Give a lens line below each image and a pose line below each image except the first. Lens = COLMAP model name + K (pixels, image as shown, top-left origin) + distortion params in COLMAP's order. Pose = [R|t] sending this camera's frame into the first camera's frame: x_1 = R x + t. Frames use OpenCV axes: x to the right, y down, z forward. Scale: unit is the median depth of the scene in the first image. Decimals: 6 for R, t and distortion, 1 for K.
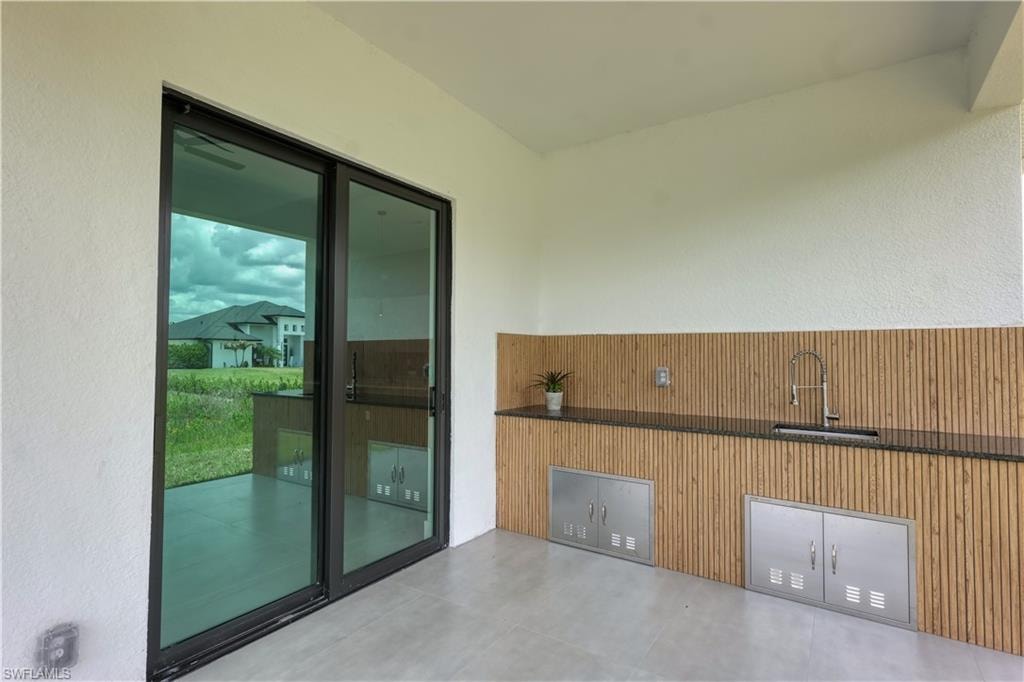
lens RADIAL K [[502.6, 0, 511.9], [0, 502.6, 337.1], [0, 0, 1]] dist [0.003439, -0.001087]
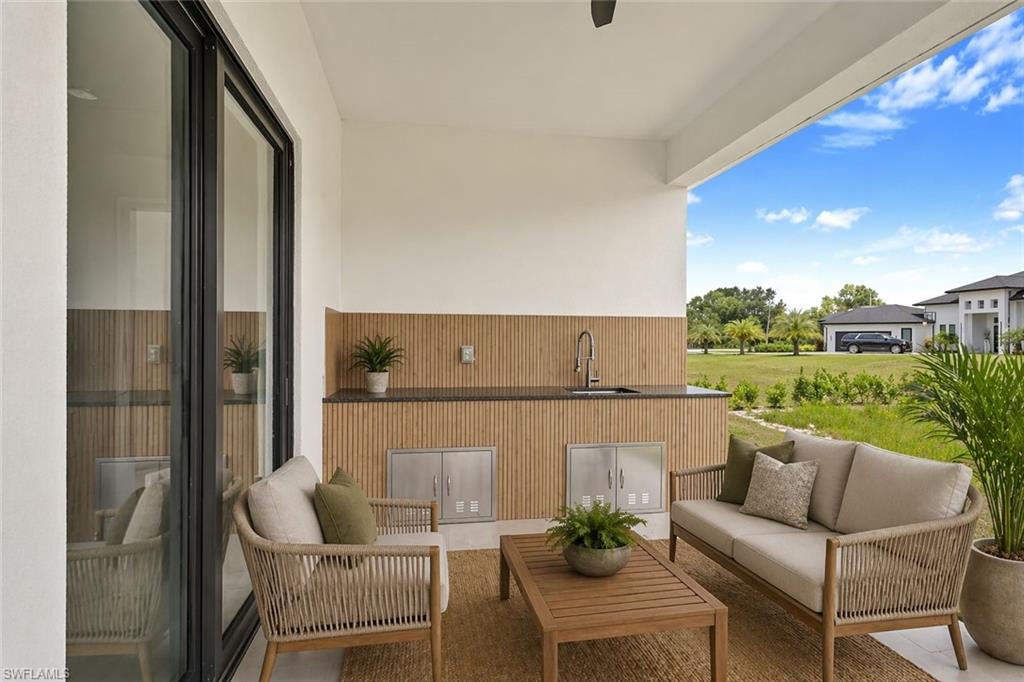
lens RADIAL K [[502.6, 0, 511.7], [0, 502.6, 343.6], [0, 0, 1]] dist [0.003439, -0.001087]
pose [[0.707729, -0.008601, 0.706432, -0.459746], [-0.028459, 0.998767, 0.040672, 0.010895], [-0.705911, -0.048889, 0.706612, 0.184939]]
